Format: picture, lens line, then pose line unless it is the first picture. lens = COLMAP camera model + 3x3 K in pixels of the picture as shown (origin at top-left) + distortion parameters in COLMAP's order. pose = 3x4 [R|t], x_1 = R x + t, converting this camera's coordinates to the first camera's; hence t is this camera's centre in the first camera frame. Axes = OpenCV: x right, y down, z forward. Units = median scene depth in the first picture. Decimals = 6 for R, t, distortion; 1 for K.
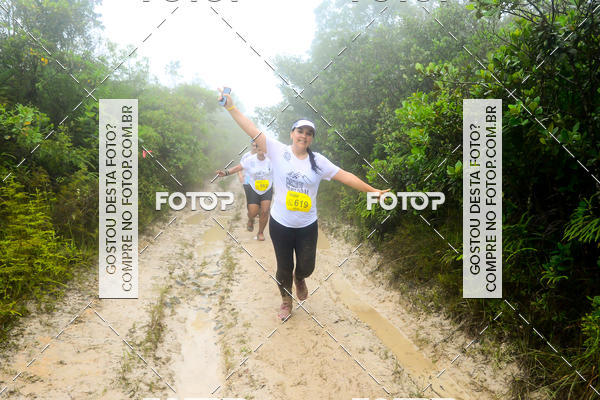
lens RADIAL K [[633.5, 0, 292.2], [0, 633.5, 191.5], [0, 0, 1]] dist [-0.074246, 0.195629]
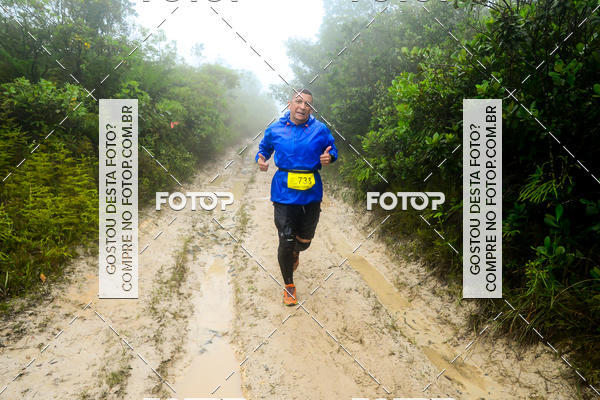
lens RADIAL K [[633.5, 0, 292.2], [0, 633.5, 191.5], [0, 0, 1]] dist [-0.074246, 0.195629]
pose [[0.998382, 0.009469, -0.056075, 0.057758], [-0.006567, 0.998640, 0.051719, 0.001146], [0.056488, -0.051267, 0.997086, -0.168636]]
